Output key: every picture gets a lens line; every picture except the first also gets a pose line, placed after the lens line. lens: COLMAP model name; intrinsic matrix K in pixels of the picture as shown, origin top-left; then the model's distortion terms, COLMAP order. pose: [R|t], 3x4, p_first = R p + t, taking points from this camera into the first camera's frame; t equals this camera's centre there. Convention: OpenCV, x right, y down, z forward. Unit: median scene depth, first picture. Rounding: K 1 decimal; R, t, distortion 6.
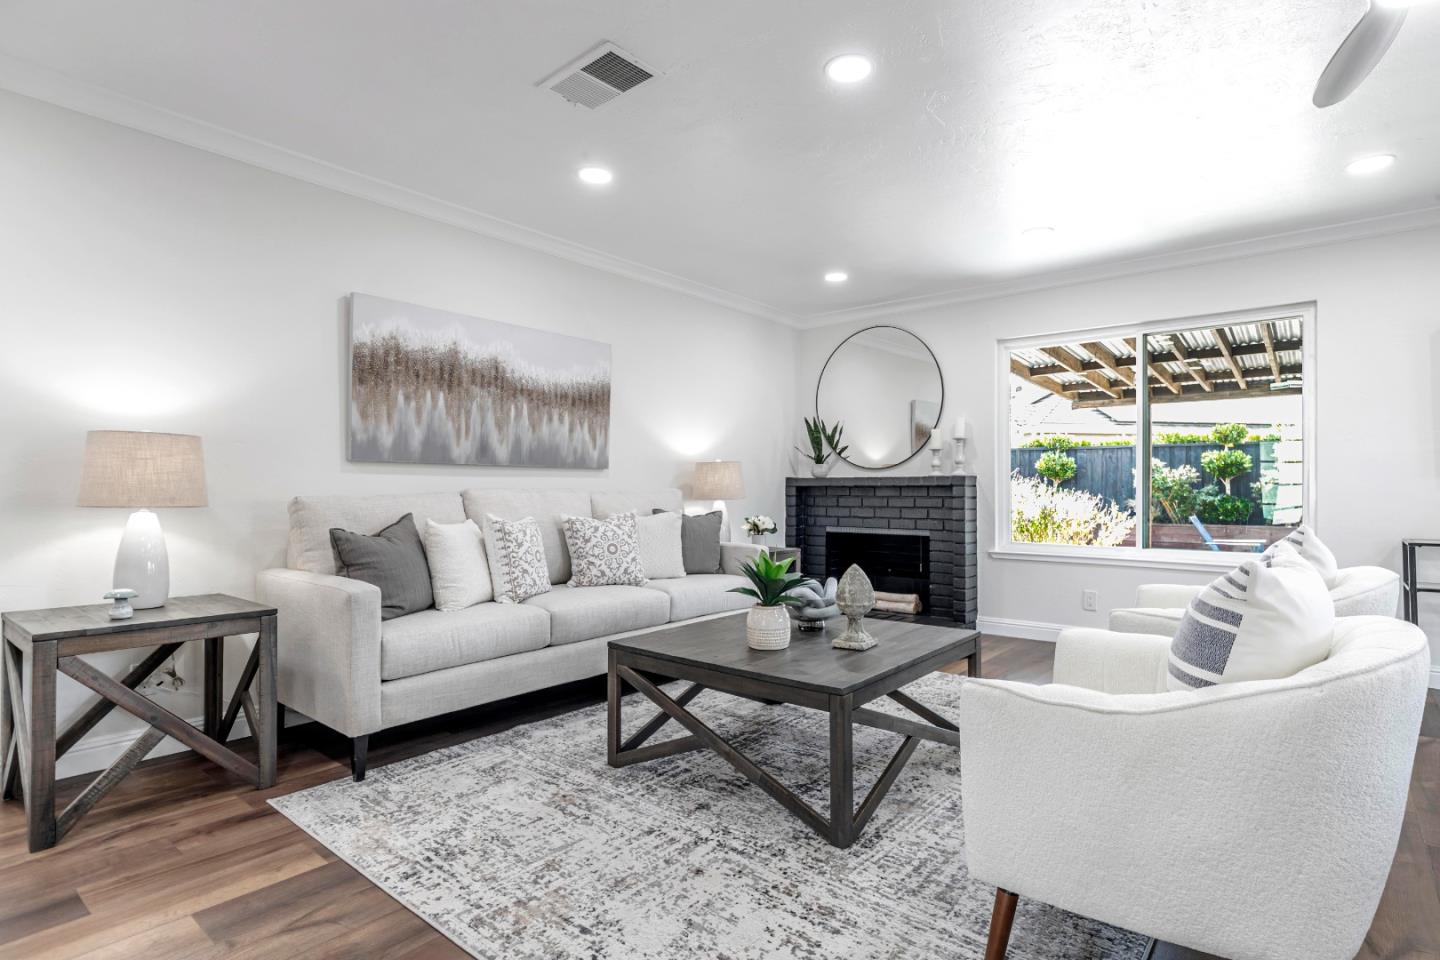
lens RADIAL K [[711.9, 0, 726.9], [0, 711.9, 481.1], [0, 0, 1]] dist [0.001044, -0.000065]
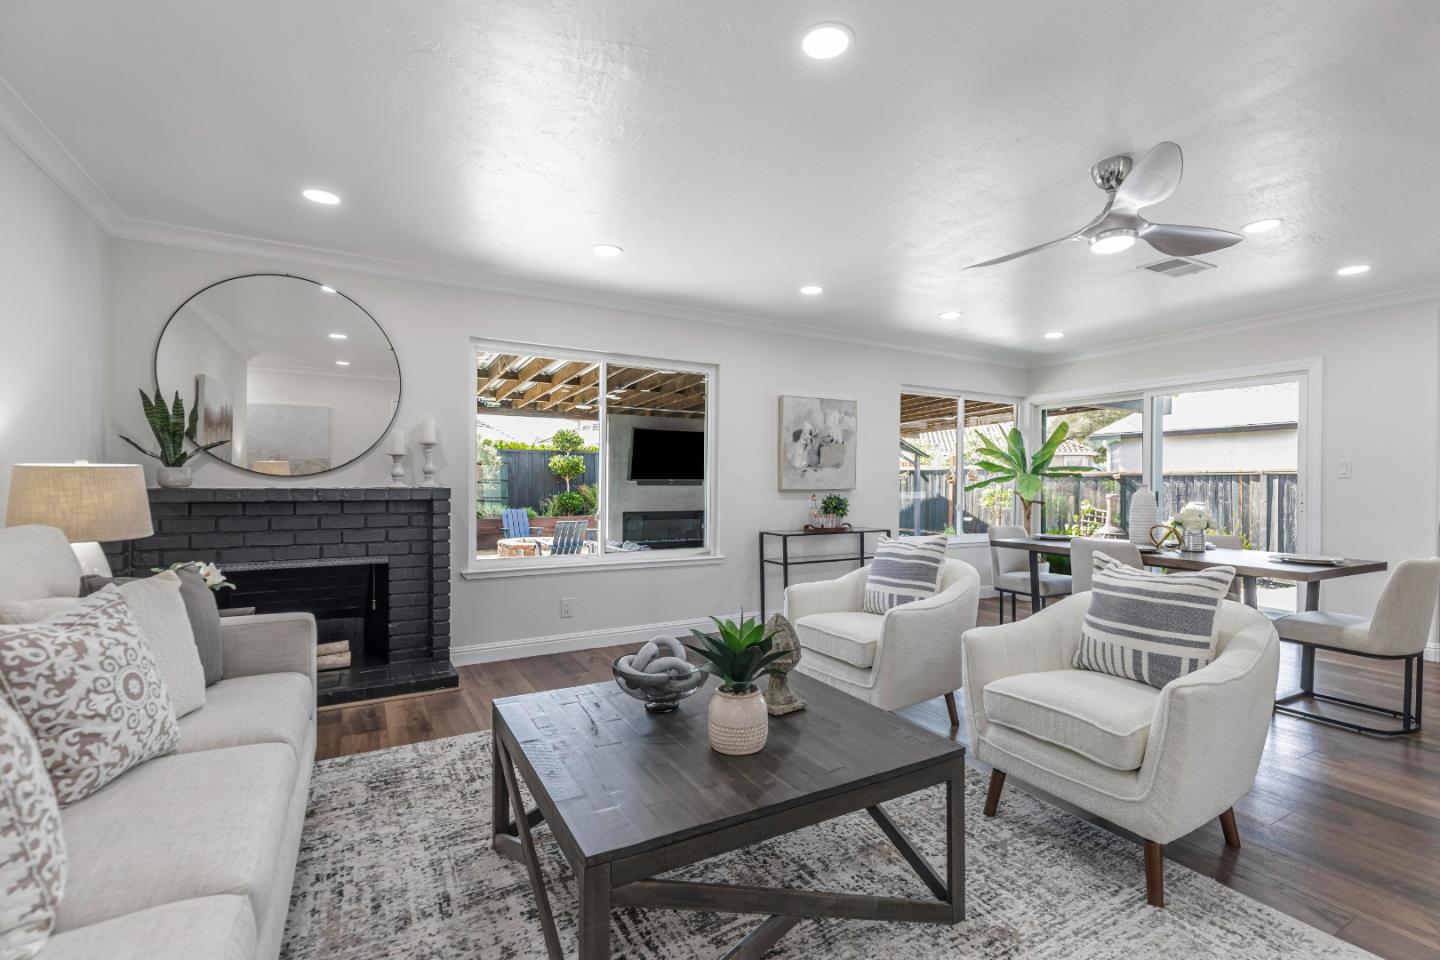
lens RADIAL K [[665.3, 0, 753.5], [0, 665.3, 486.3], [0, 0, 1]] dist [0.002772, 0.000327]
pose [[0.336753, -0.005385, 0.941578, -0.347571], [-0.011667, 0.999883, 0.009891, -0.025886], [-0.941521, -0.014316, 0.336650, 0.450580]]
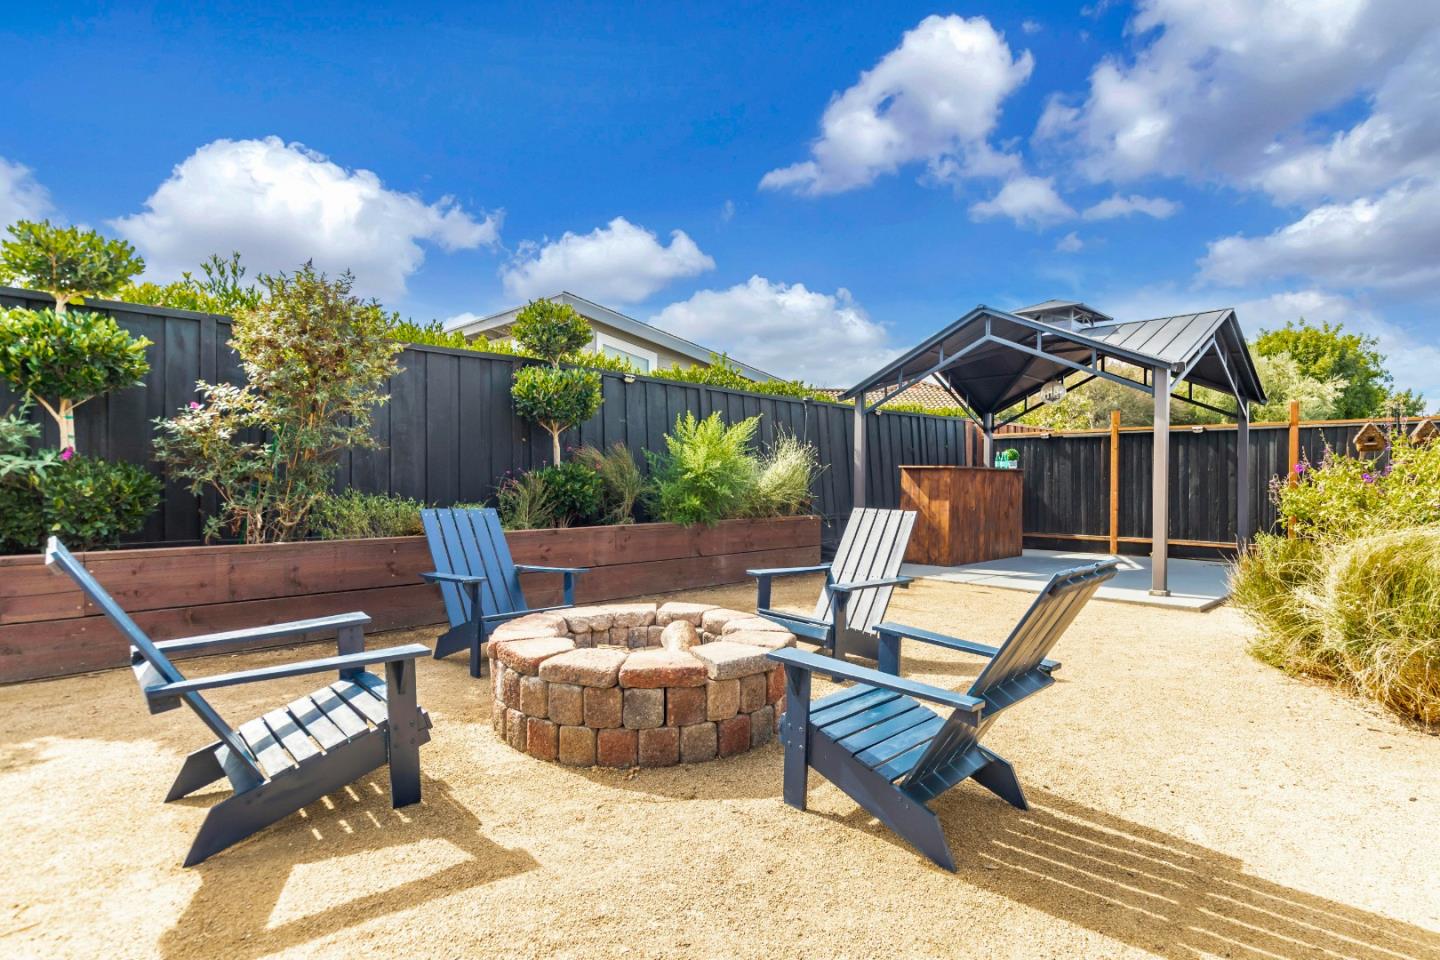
lens RADIAL K [[711.9, 0, 726.7], [0, 711.9, 483.9], [0, 0, 1]] dist [0.001044, -0.000065]
pose [[0.084121, -0.004165, 0.996447, 1.352531], [-0.007908, 0.999957, 0.004848, 0.095213], [-0.996424, -0.008287, 0.084085, 2.257735]]
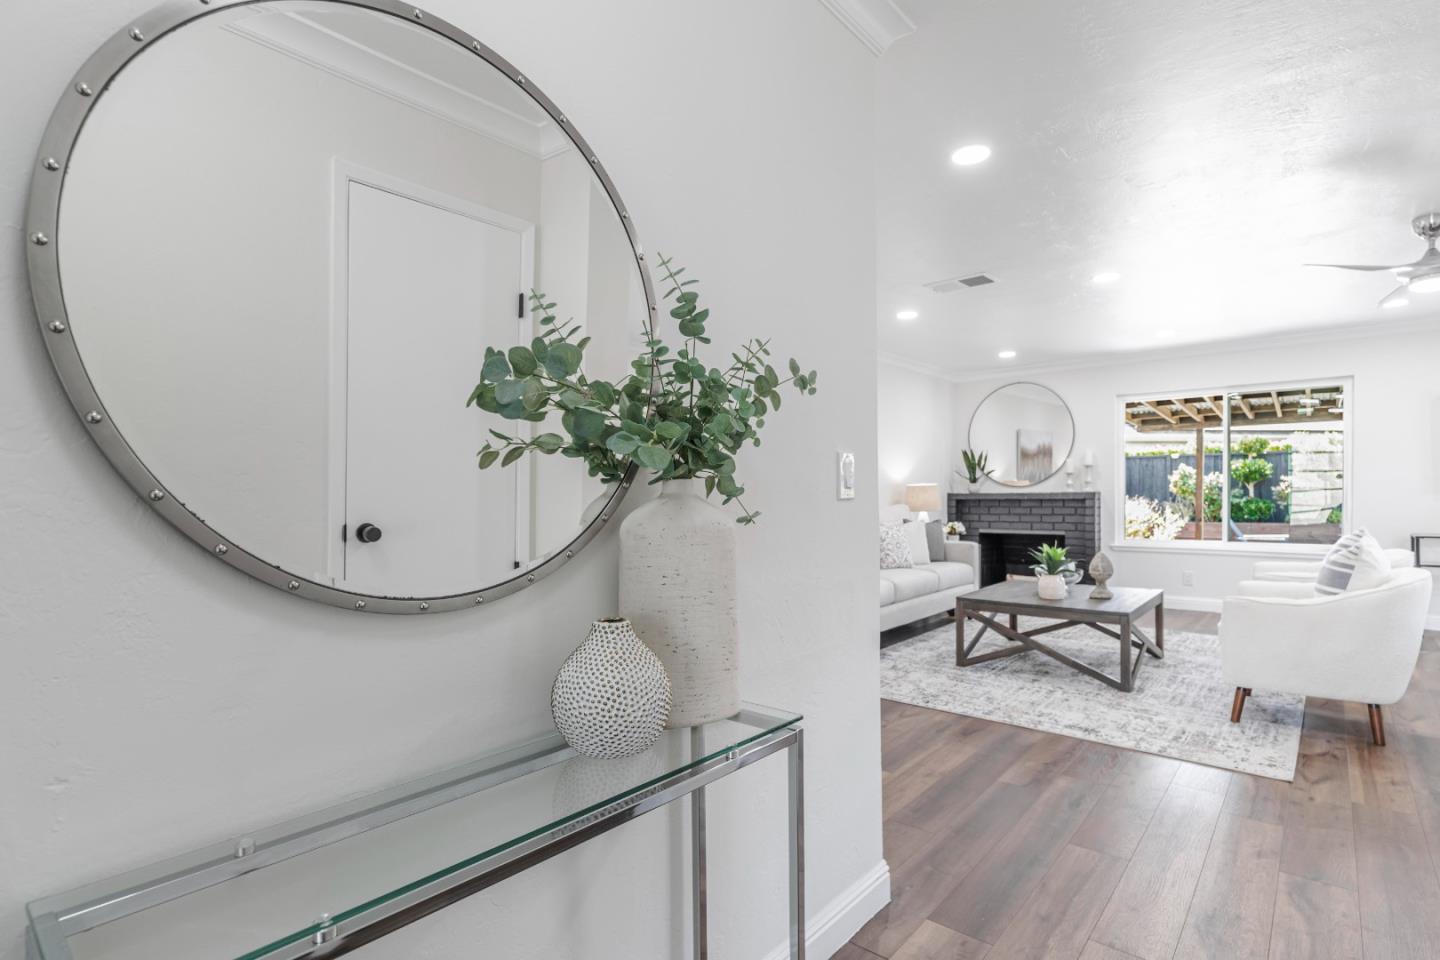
lens RADIAL K [[665.3, 0, 747.2], [0, 665.3, 498.4], [0, 0, 1]] dist [0.002772, 0.000327]
pose [[0.999810, -0.012017, -0.015351, -0.395969], [0.012301, 0.999752, 0.018565, -0.033316], [0.015124, -0.018750, 0.999710, -0.394016]]
